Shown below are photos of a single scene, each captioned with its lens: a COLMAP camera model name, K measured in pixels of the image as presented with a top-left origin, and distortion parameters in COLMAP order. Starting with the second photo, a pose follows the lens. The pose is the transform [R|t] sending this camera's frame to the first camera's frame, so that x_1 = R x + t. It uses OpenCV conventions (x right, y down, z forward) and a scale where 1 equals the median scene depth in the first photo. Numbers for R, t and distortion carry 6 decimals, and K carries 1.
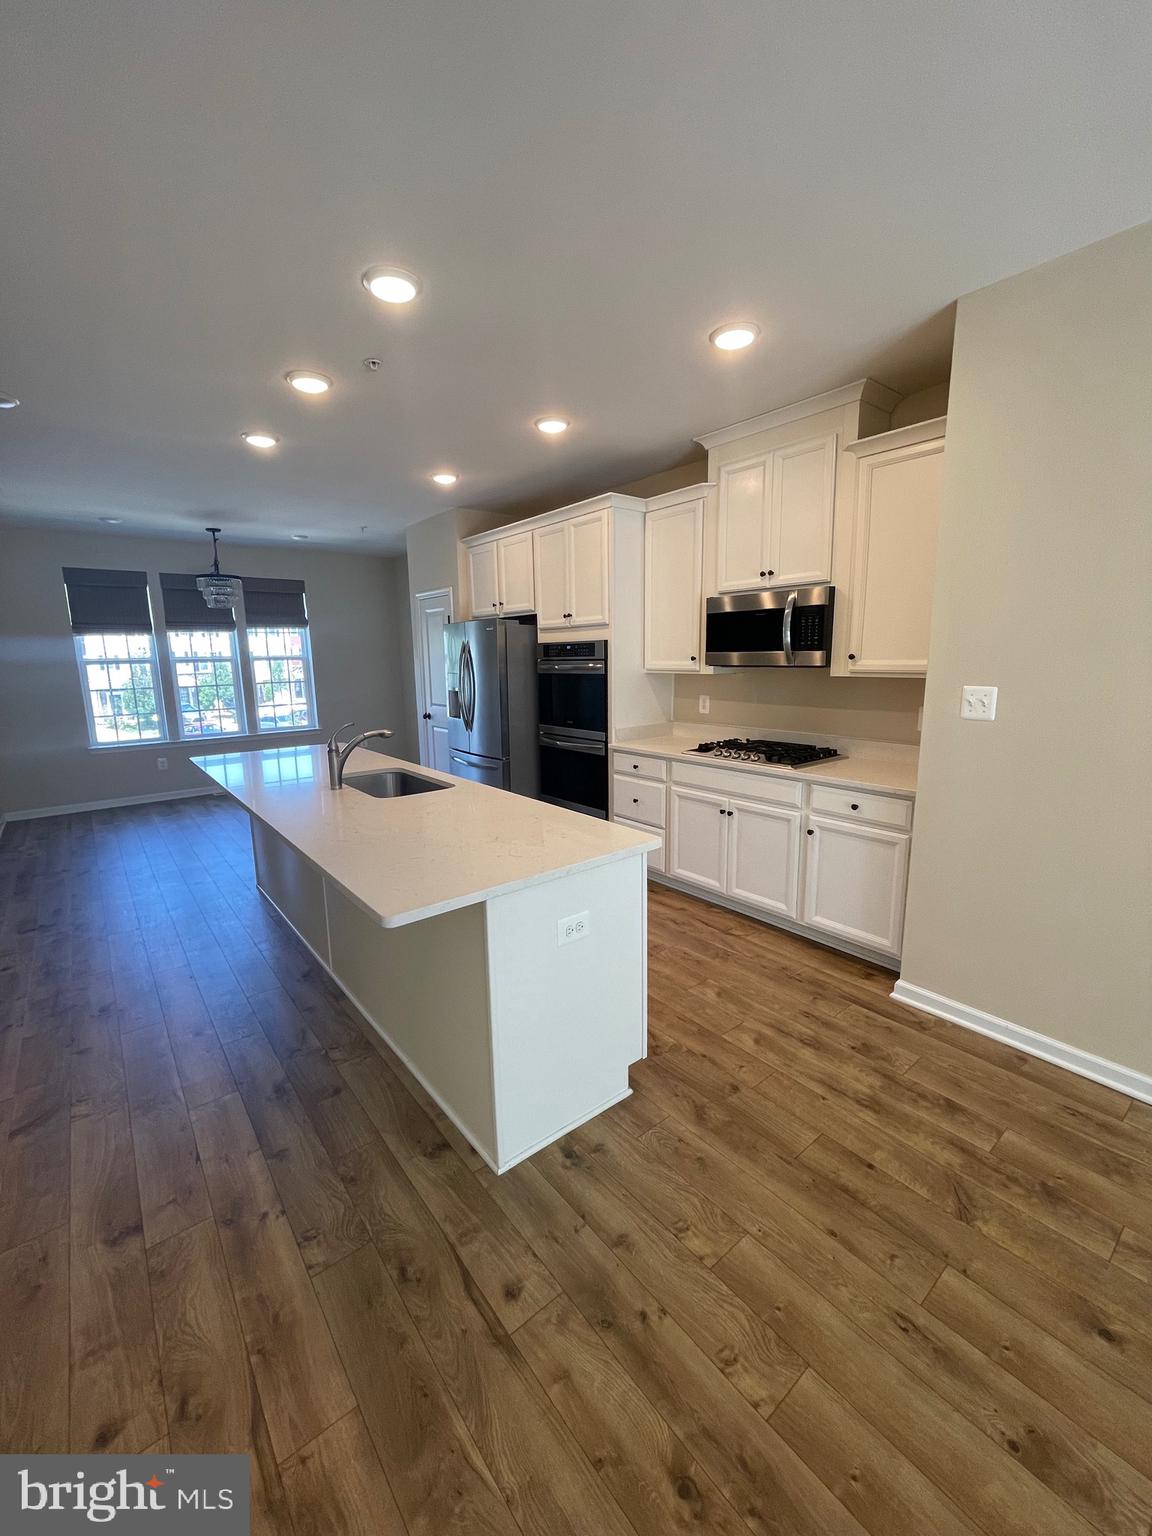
lens RADIAL K [[618.0, 0, 566.9], [0, 618.0, 767.7], [0, 0, 1]] dist [-0.000474, -0.000597]
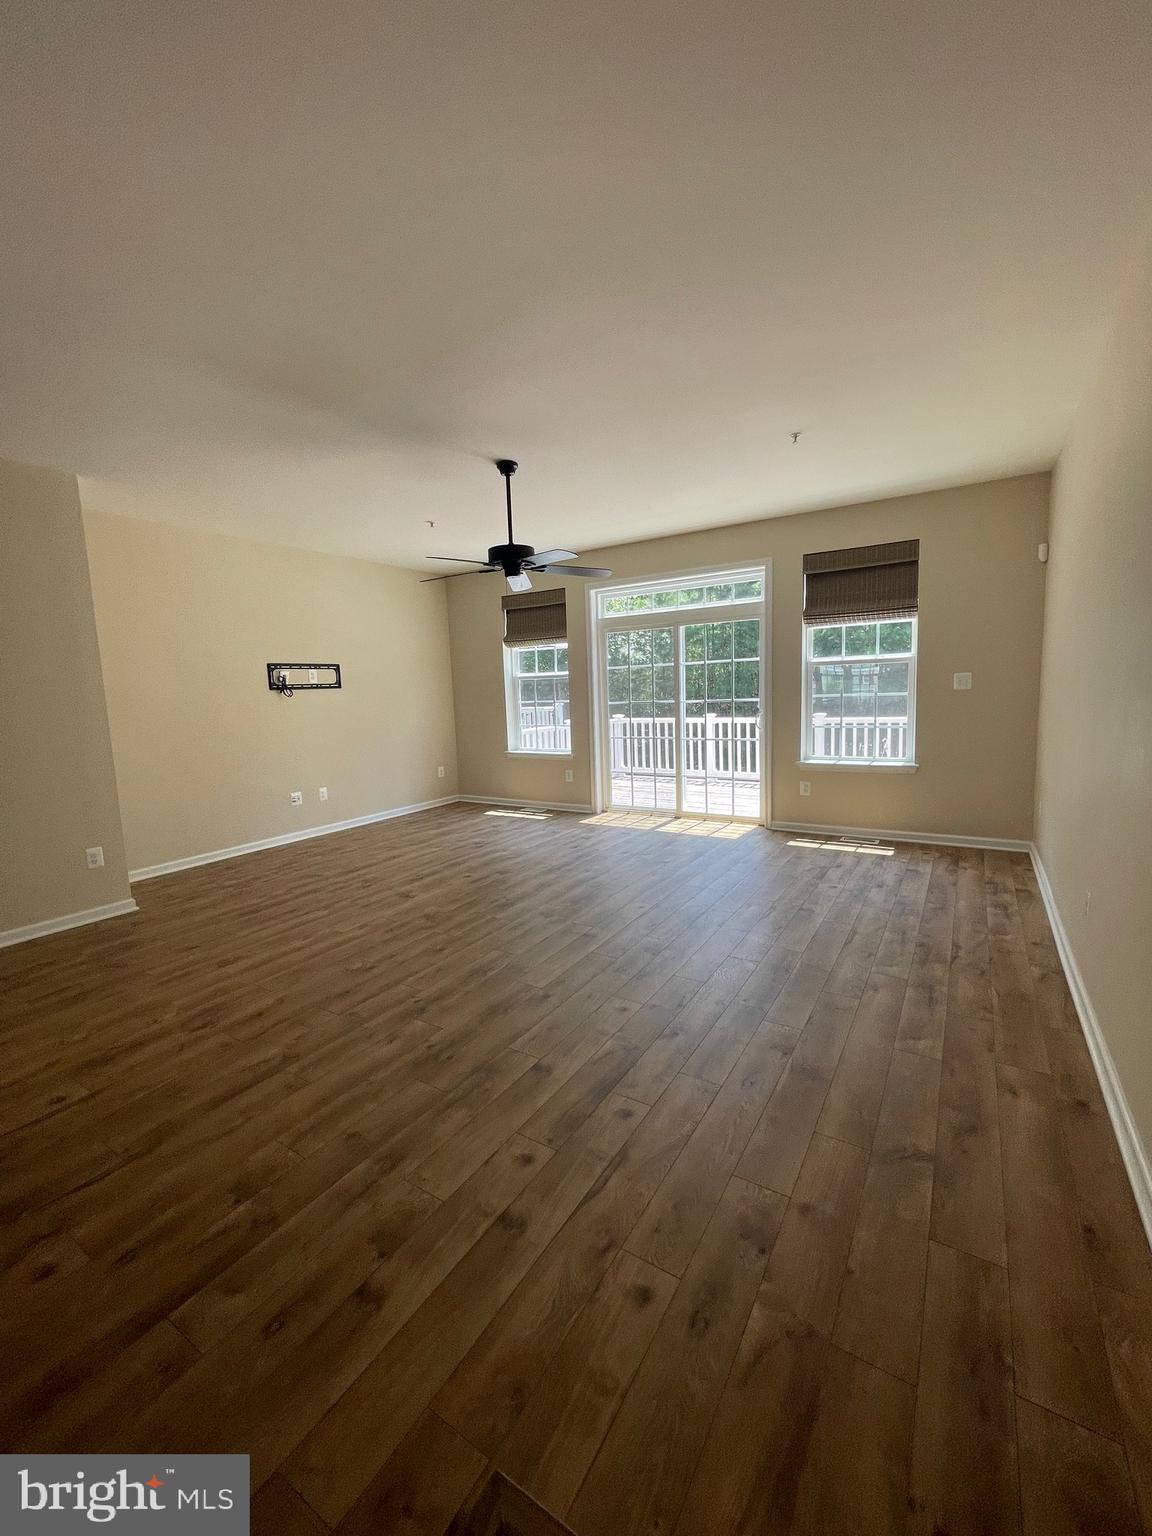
lens RADIAL K [[618.0, 0, 576.9], [0, 618.0, 753.5], [0, 0, 1]] dist [-0.000474, -0.000597]
pose [[-0.329287, -0.066680, 0.941872, -0.763444], [0.217668, 0.965277, 0.144436, 0.056164], [-0.918799, 0.252576, -0.303339, 0.055766]]
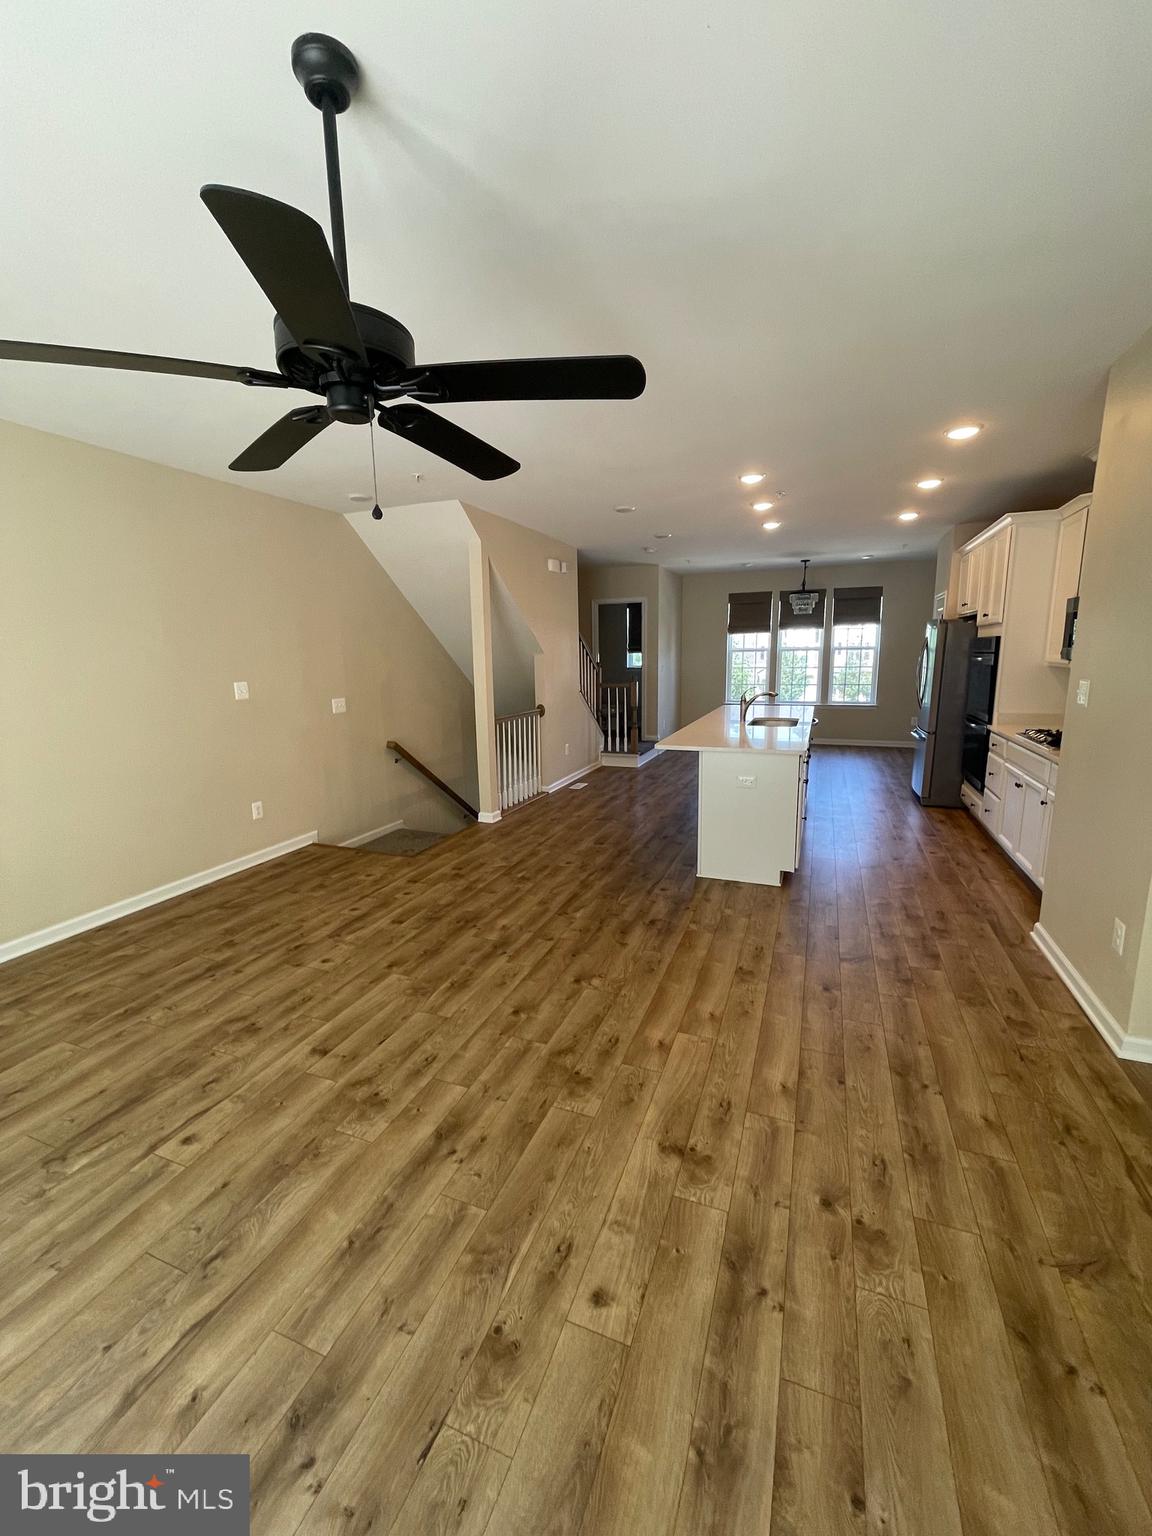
lens RADIAL K [[618.0, 0, 575.3], [0, 618.0, 767.4], [0, 0, 1]] dist [-0.000474, -0.000597]
pose [[0.499914, 0.169131, -0.849400, 0.823226], [-0.151650, 0.982689, 0.106418, 0.042805], [0.852694, 0.075611, 0.516909, -0.326218]]
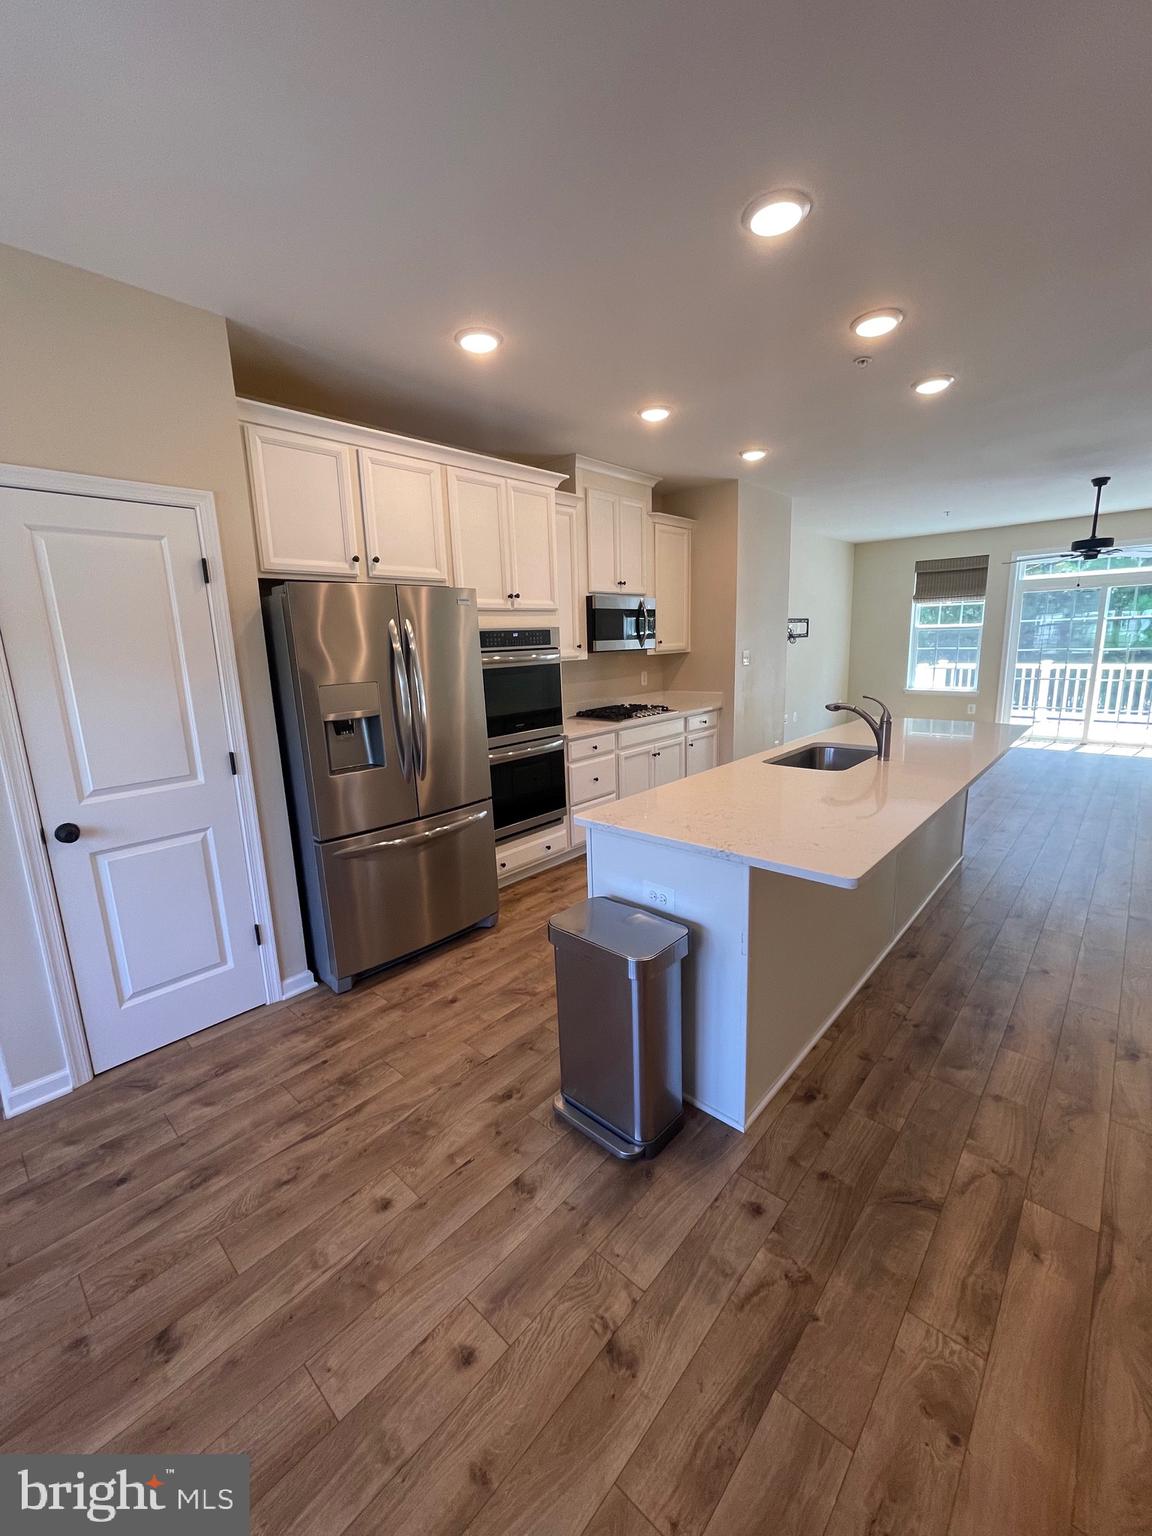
lens RADIAL K [[618.0, 0, 587.7], [0, 618.0, 754.6], [0, 0, 1]] dist [-0.000474, -0.000597]
pose [[-0.176004, -0.158451, 0.971553, -1.044683], [0.215650, 0.956780, 0.195108, -0.227050], [-0.960478, 0.243856, -0.134227, 1.317745]]
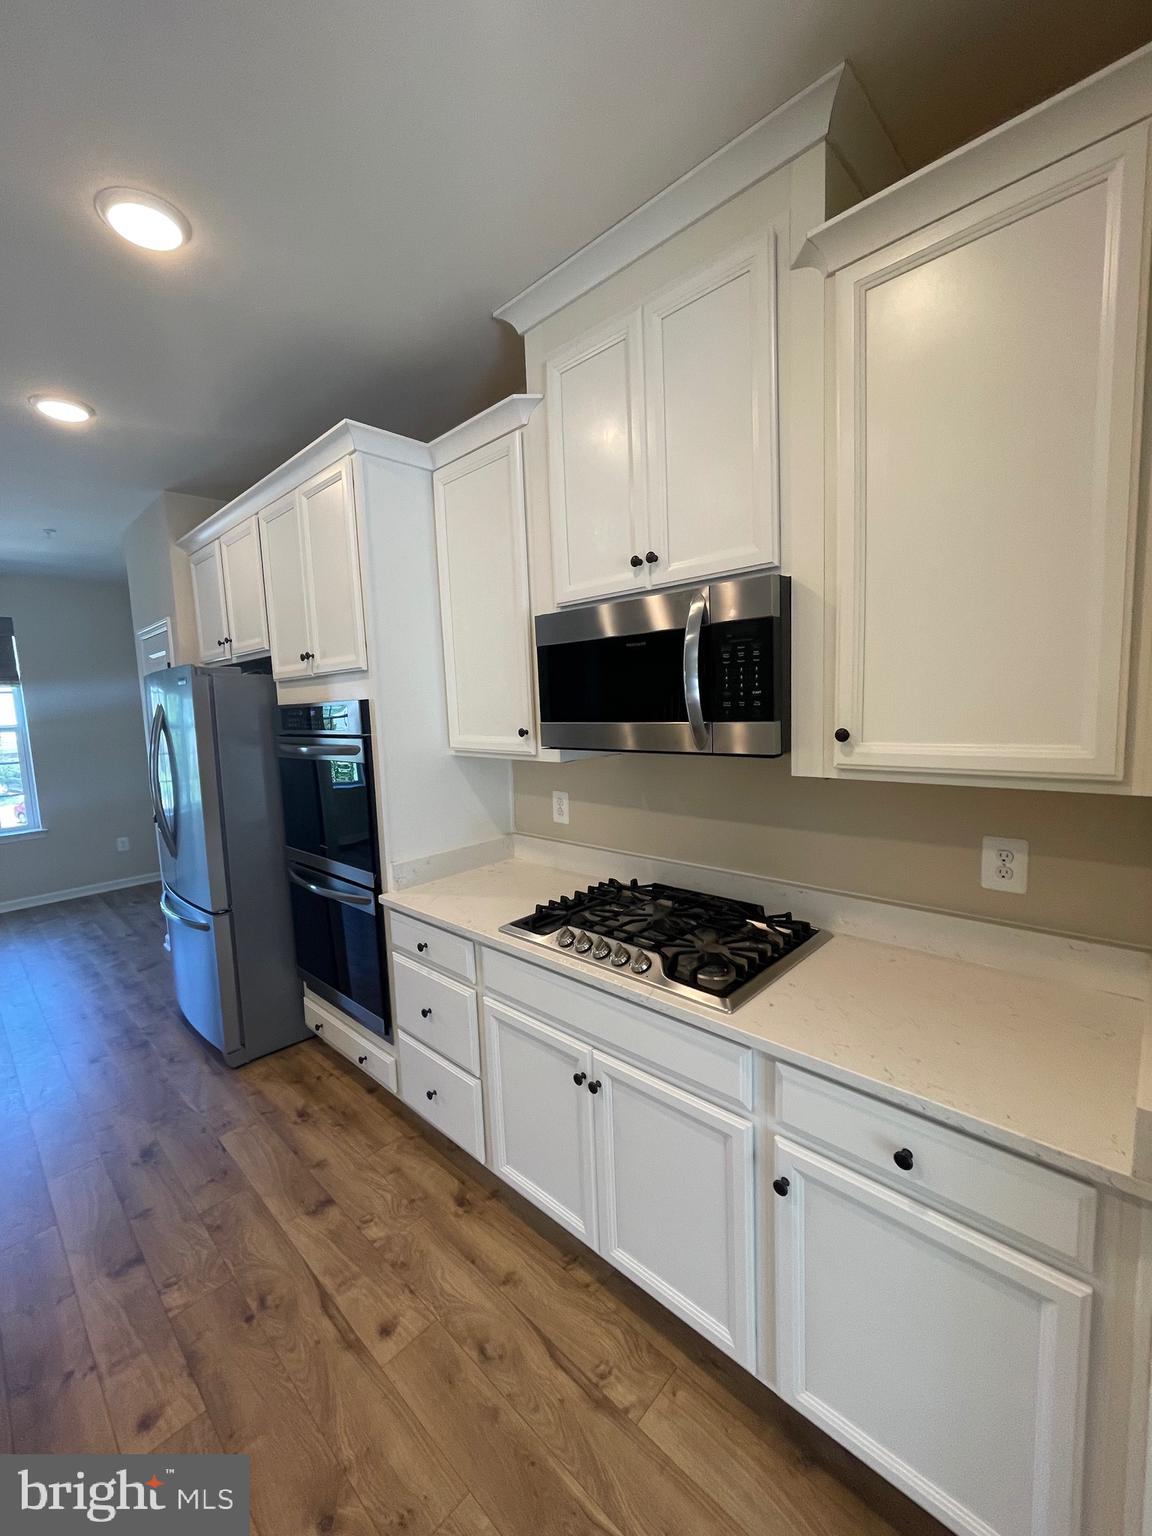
lens RADIAL K [[618.0, 0, 571.9], [0, 618.0, 763.7], [0, 0, 1]] dist [-0.000474, -0.000597]
pose [[0.990147, -0.034410, 0.135735, 0.193201], [0.045833, 0.995582, -0.081945, -0.118204], [-0.132316, 0.087359, 0.987350, 0.536816]]
